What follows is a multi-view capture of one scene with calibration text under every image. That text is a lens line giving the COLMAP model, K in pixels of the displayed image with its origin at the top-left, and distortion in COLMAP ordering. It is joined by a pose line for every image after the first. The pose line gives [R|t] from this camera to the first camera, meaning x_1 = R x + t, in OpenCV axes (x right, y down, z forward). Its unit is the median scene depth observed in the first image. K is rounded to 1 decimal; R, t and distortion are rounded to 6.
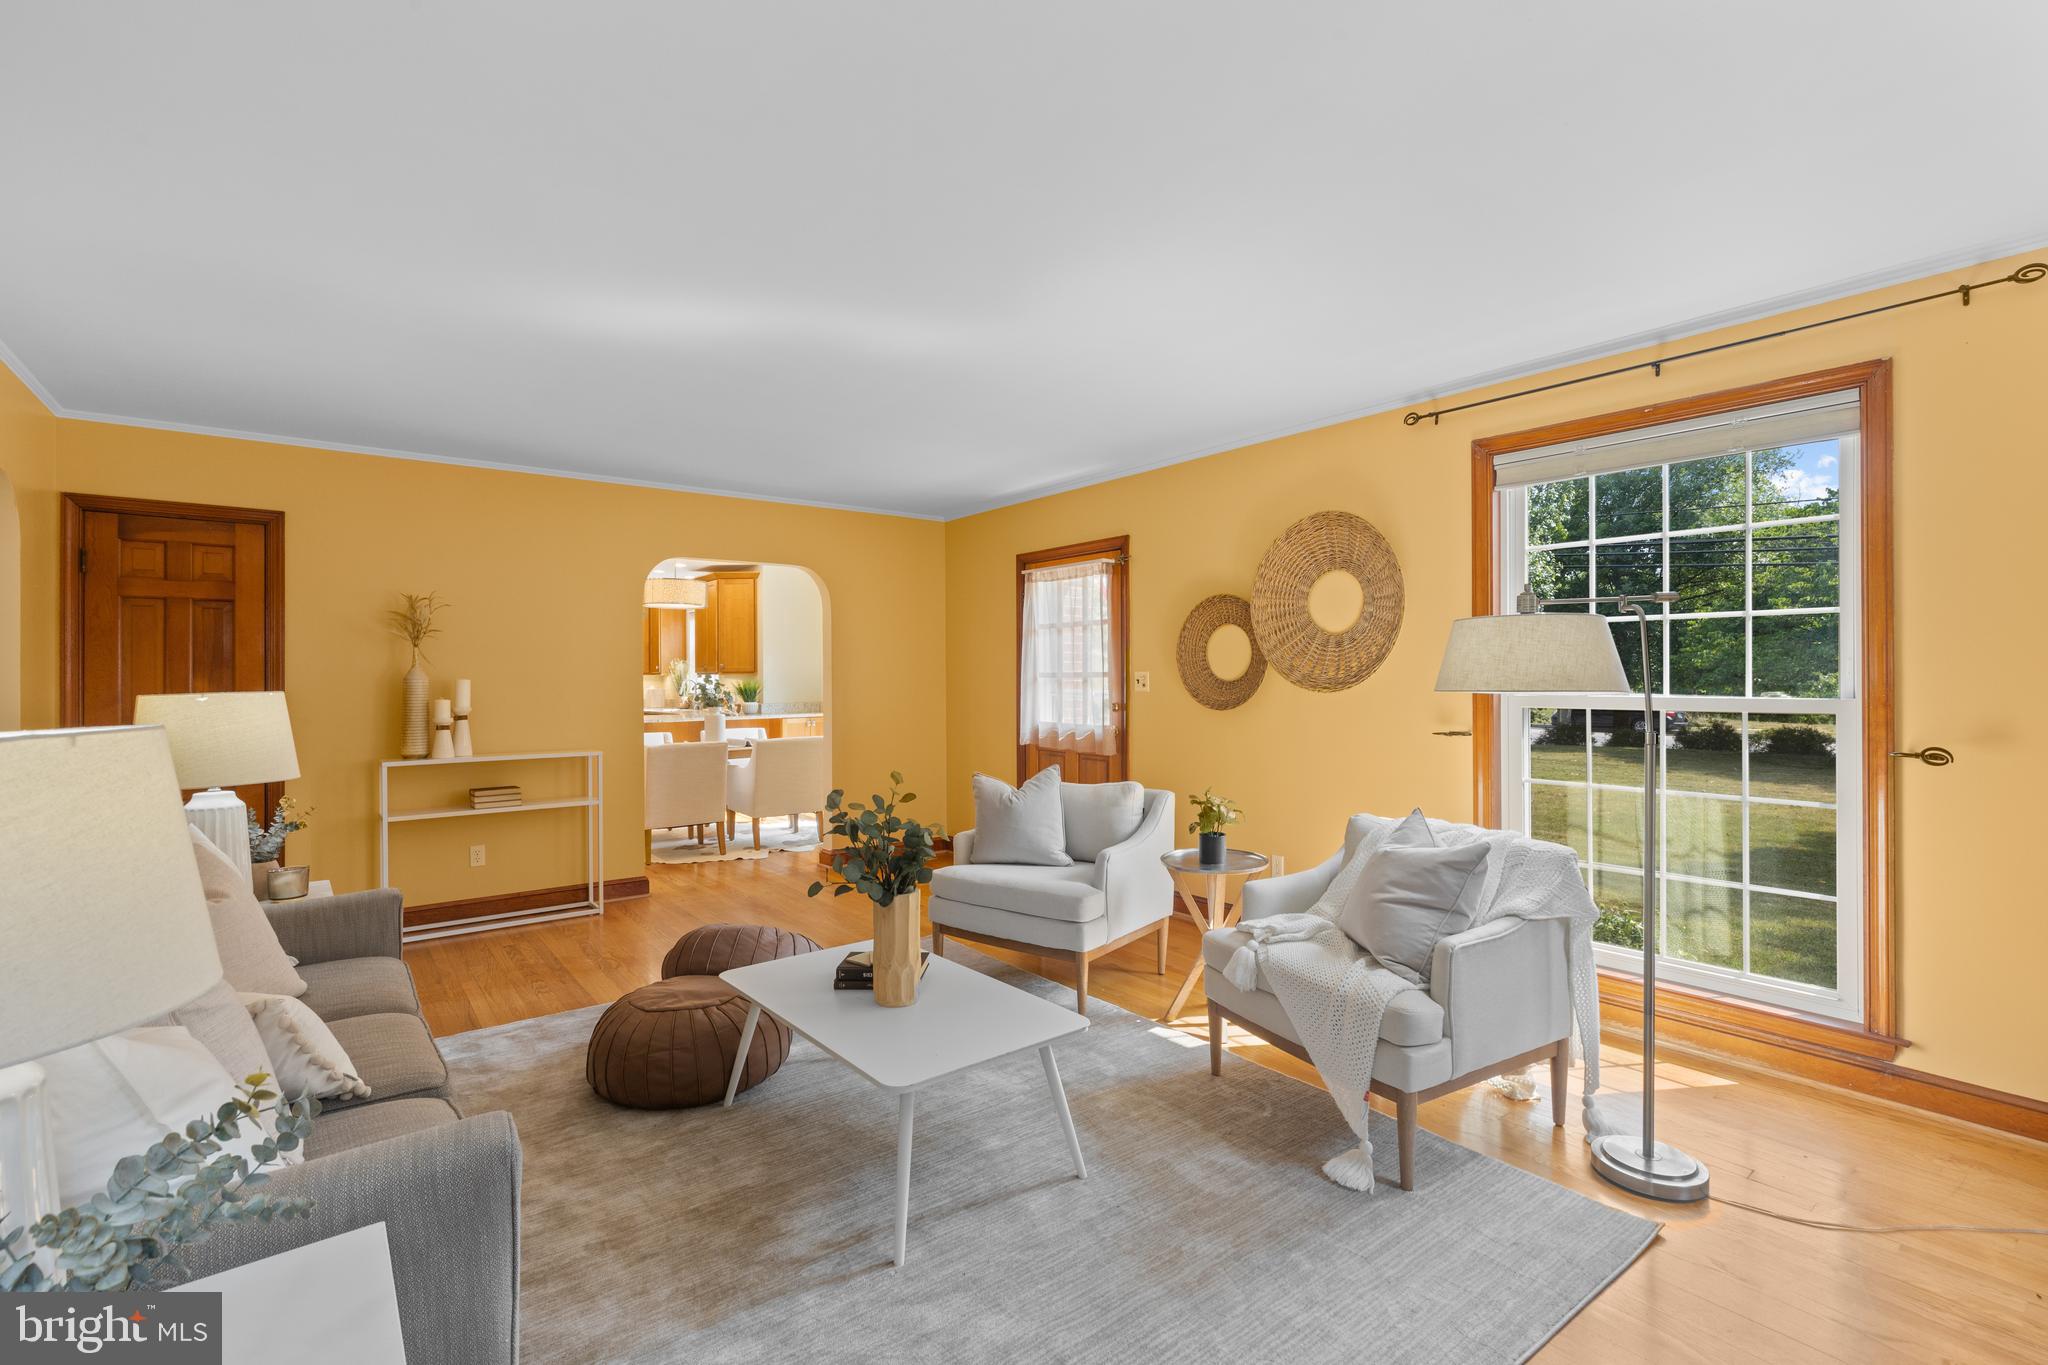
lens RADIAL K [[918.8, 0, 1023.9], [0, 918.8, 680.1], [0, 0, 1]] dist [0.007412, -0.001249]
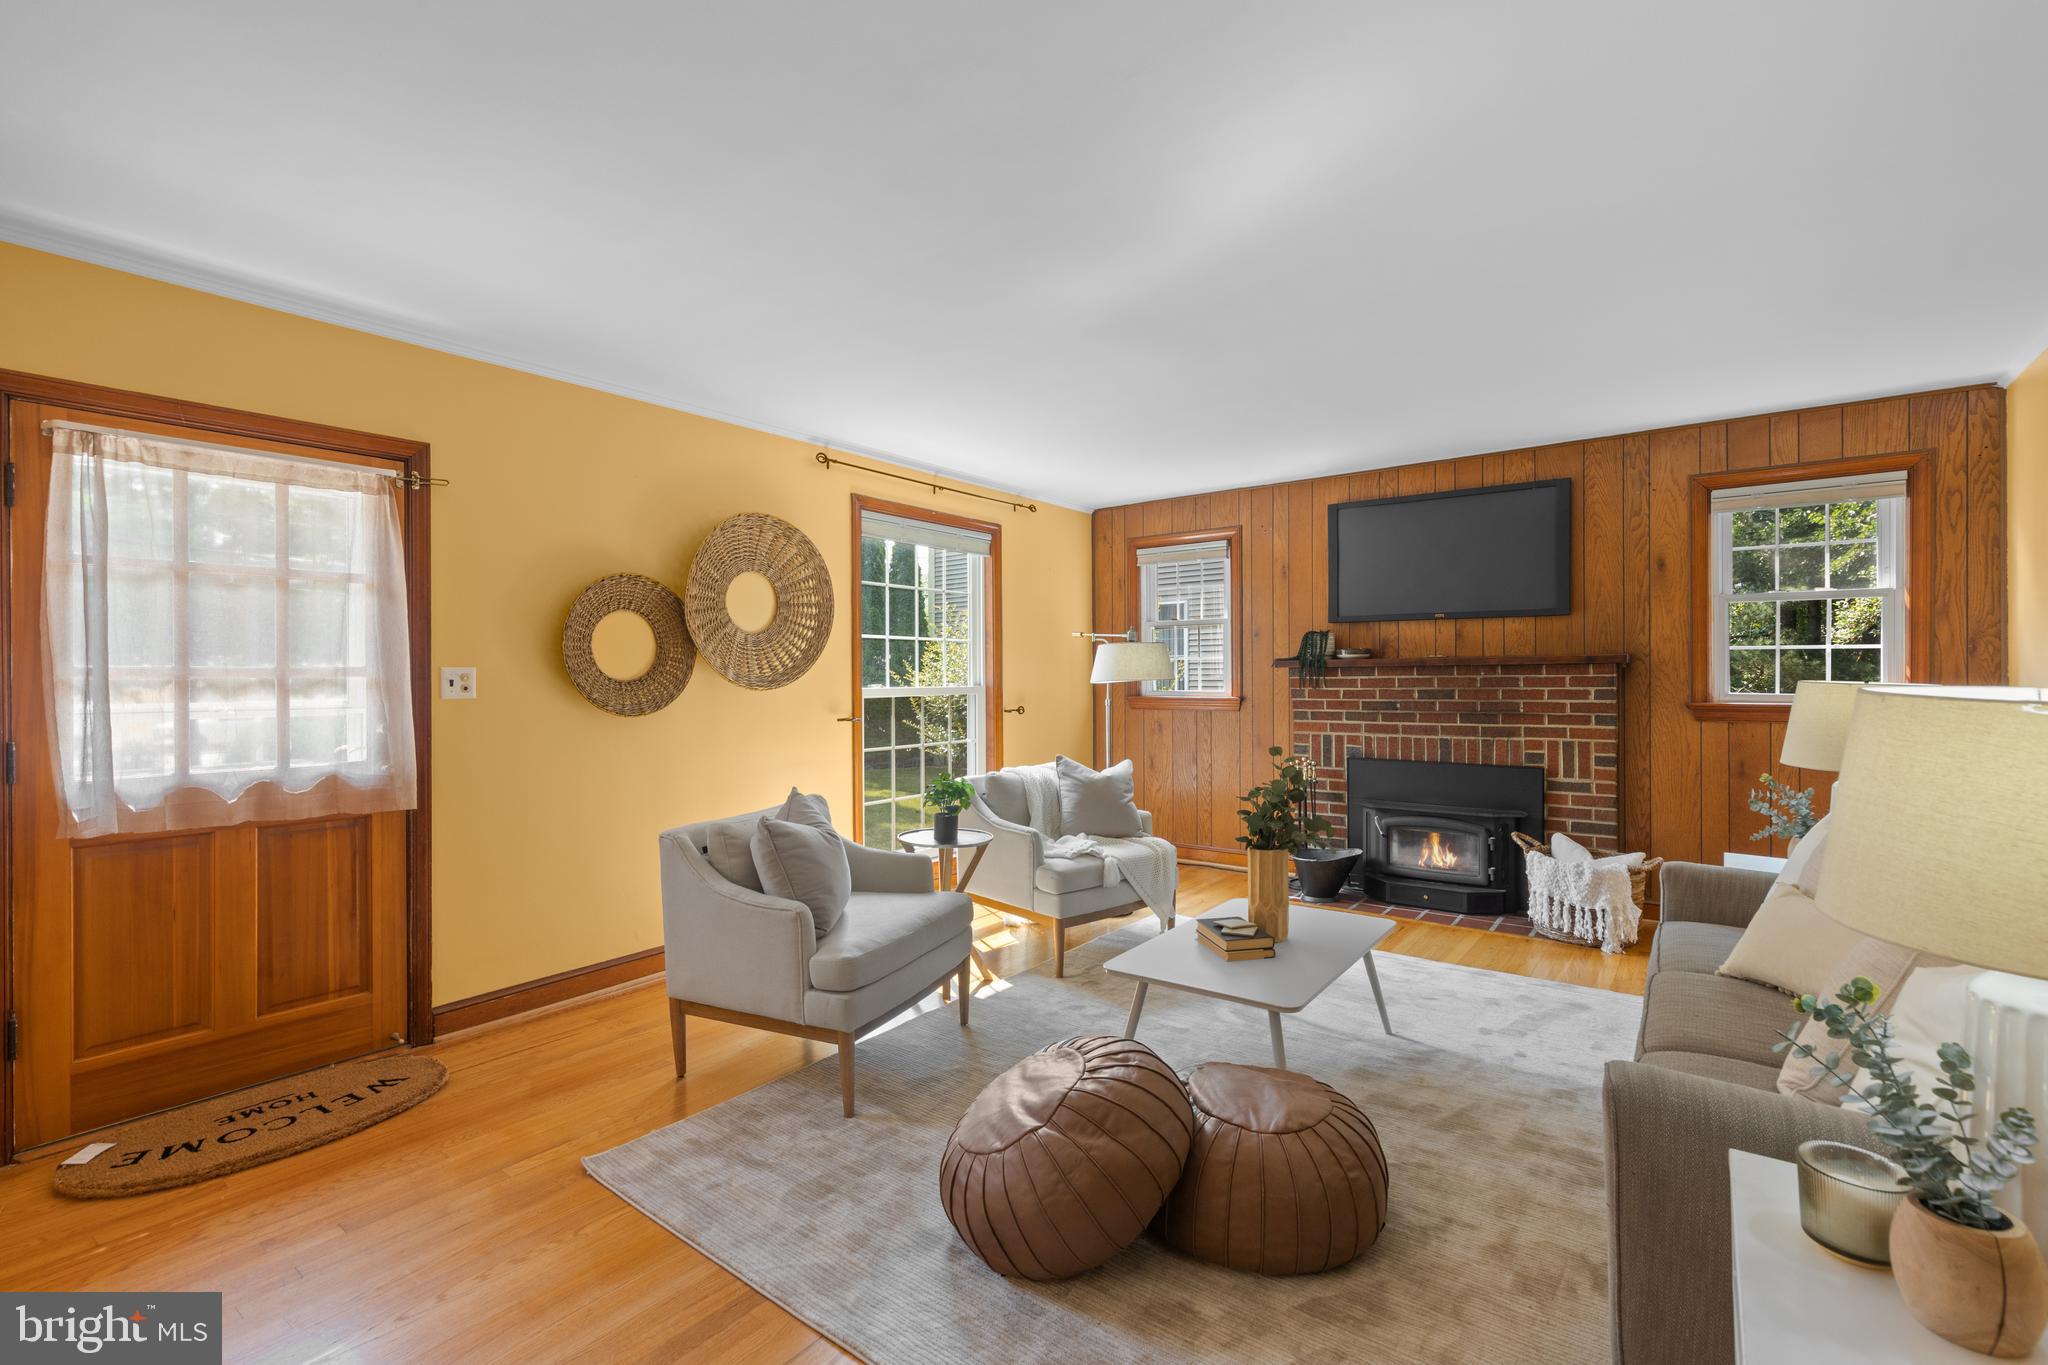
lens RADIAL K [[918.8, 0, 1033.0], [0, 918.8, 674.5], [0, 0, 1]] dist [0.007412, -0.001249]
pose [[-0.261774, 0.002871, 0.965125, -0.533743], [0.006767, 0.999976, -0.001139, -0.001050], [-0.965105, 0.006233, -0.261788, 0.707997]]
